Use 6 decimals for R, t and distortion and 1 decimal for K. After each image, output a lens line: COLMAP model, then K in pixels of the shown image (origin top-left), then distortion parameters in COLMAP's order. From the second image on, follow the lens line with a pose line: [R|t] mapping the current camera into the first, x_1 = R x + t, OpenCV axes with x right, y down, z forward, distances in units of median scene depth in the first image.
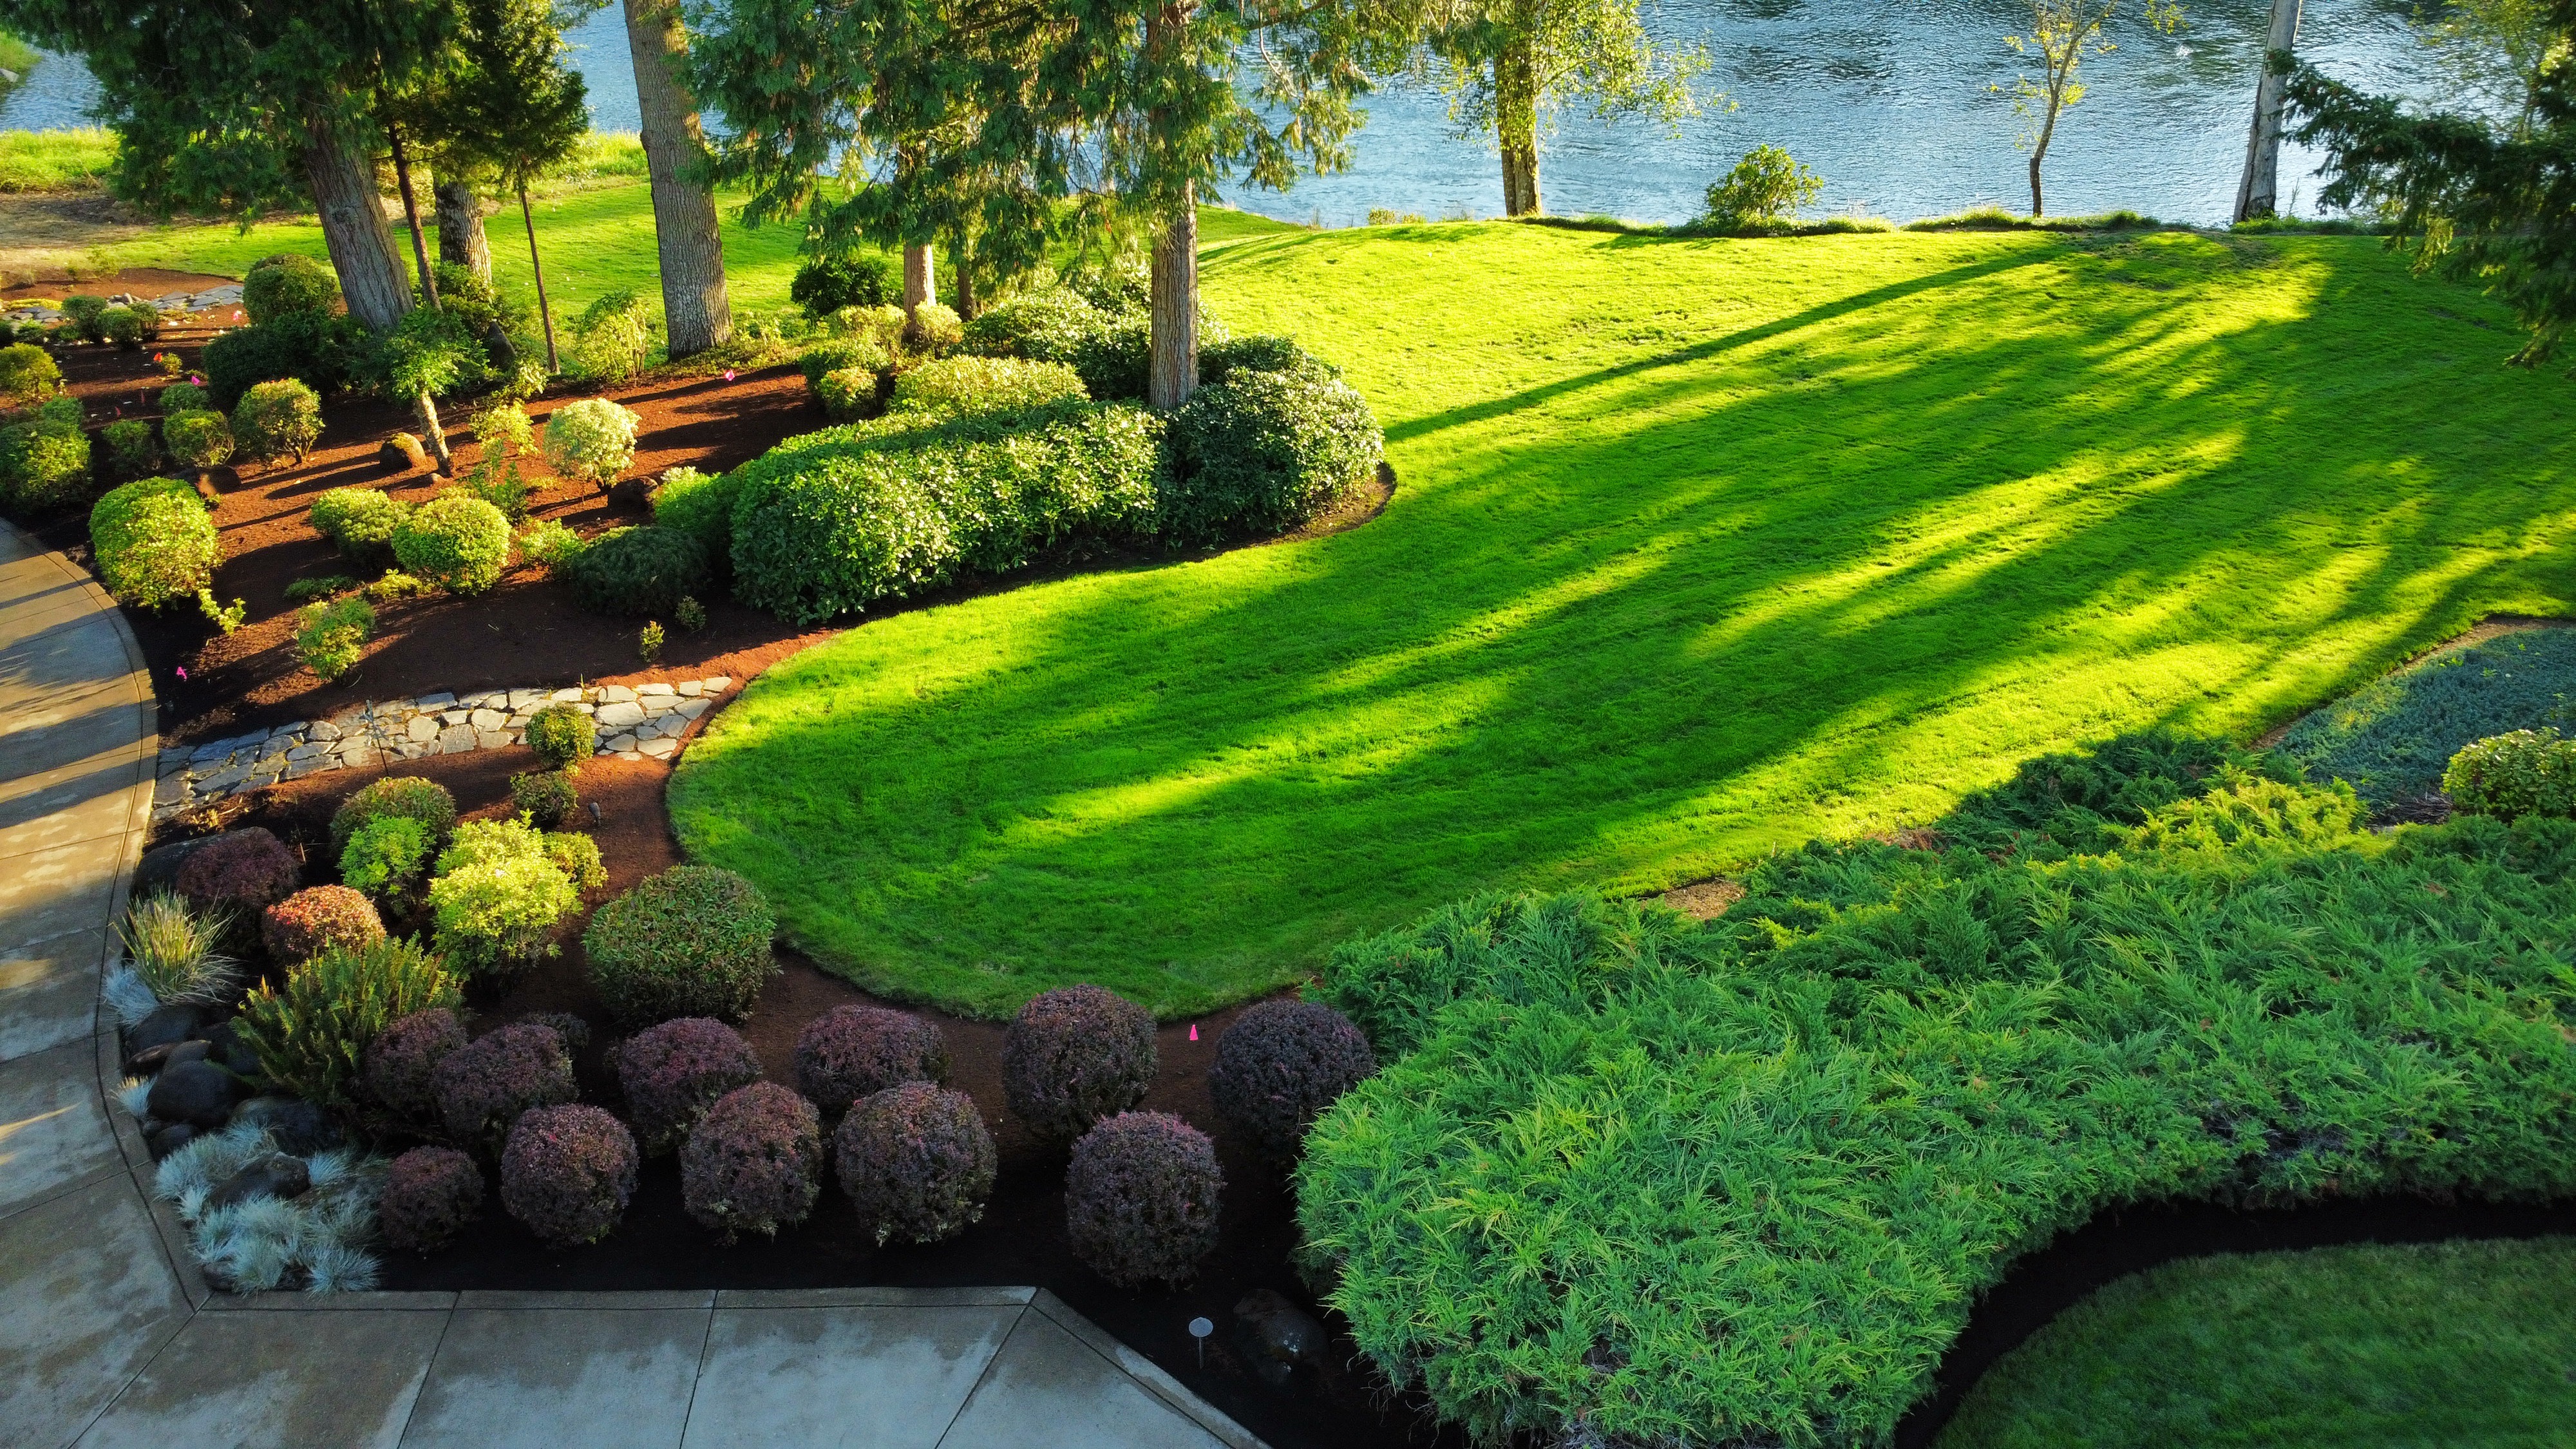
lens RADIAL K [[1887.9, 0, 1285.2], [0, 1887.9, 732.1], [0, 0, 1]] dist [-0.019077, -0.005879]
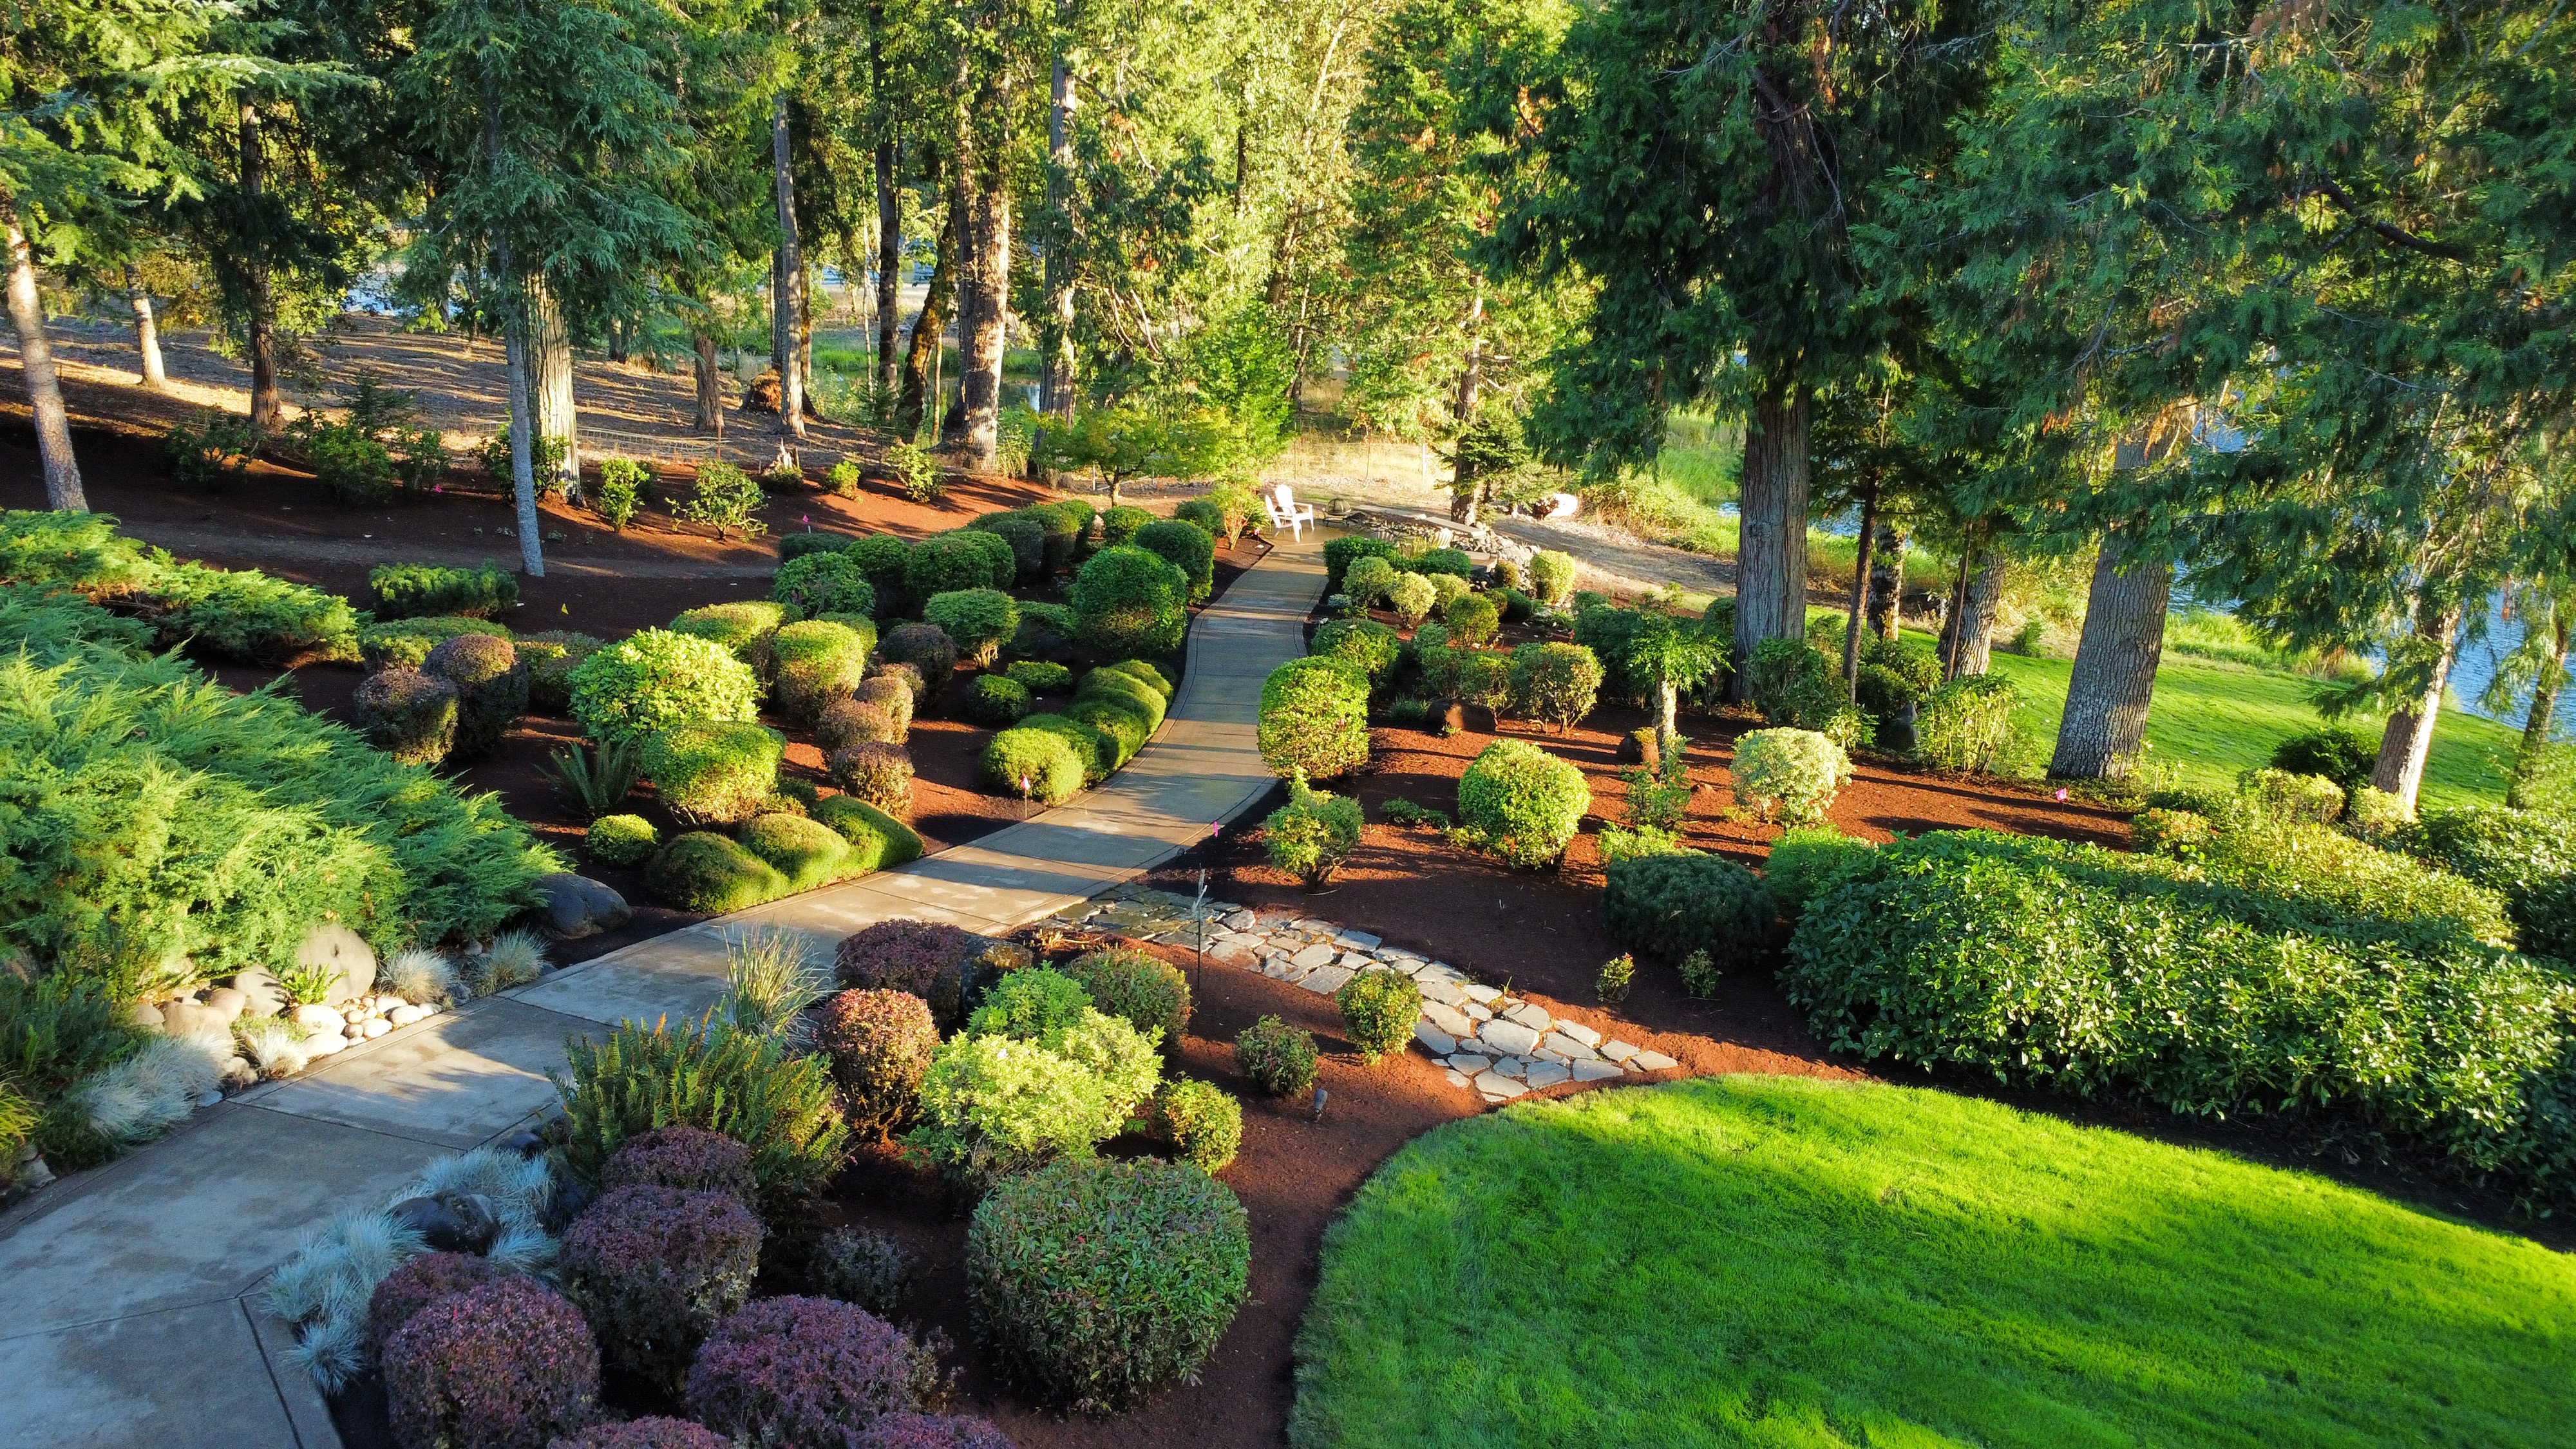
lens RADIAL K [[1887.9, 0, 1295.5], [0, 1887.9, 723.3], [0, 0, 1]] dist [-0.019077, -0.005879]
pose [[0.604175, 0.239203, -0.760102, 0.156246], [-0.444764, 0.892701, -0.072594, -0.032740], [0.661179, 0.381926, 0.645736, 0.469835]]
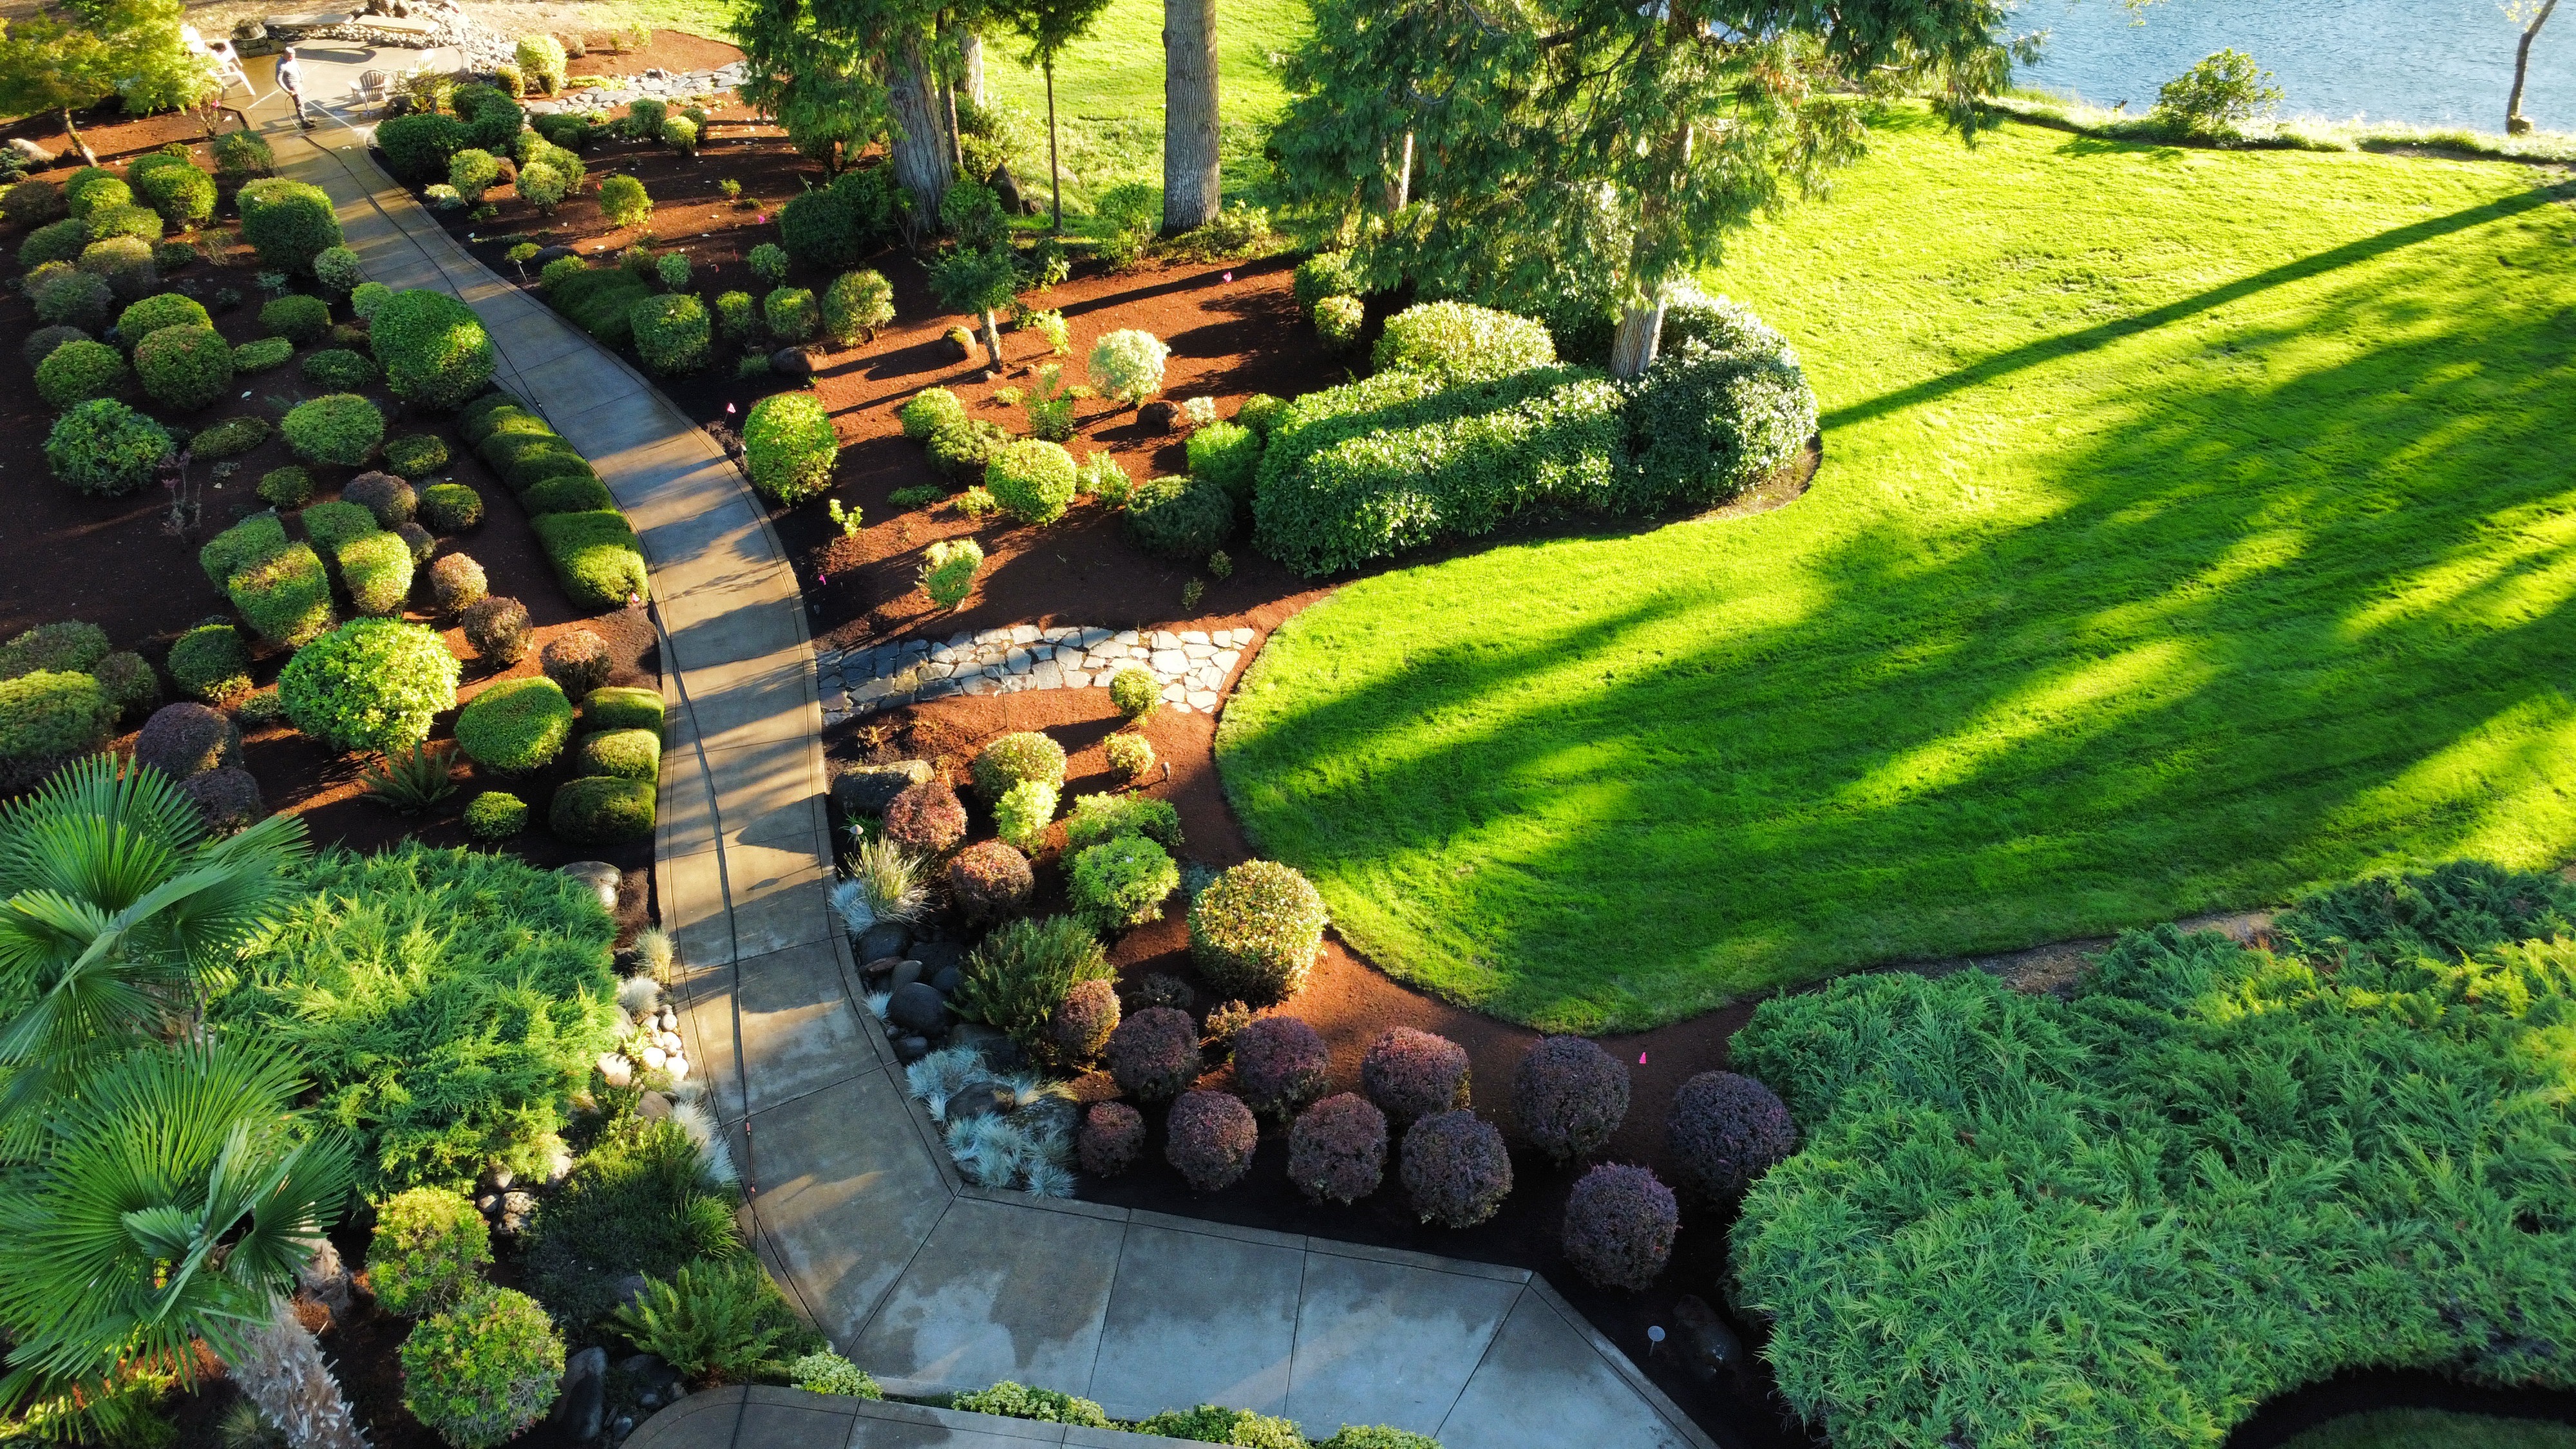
lens RADIAL K [[1887.9, 0, 1290.2], [0, 1887.9, 727.1], [0, 0, 1]] dist [-0.019077, -0.005879]
pose [[0.982156, 0.128961, -0.136889, -0.116589], [-0.102062, 0.976851, 0.188003, -0.236618], [0.157965, -0.170677, 0.972582, -0.219157]]
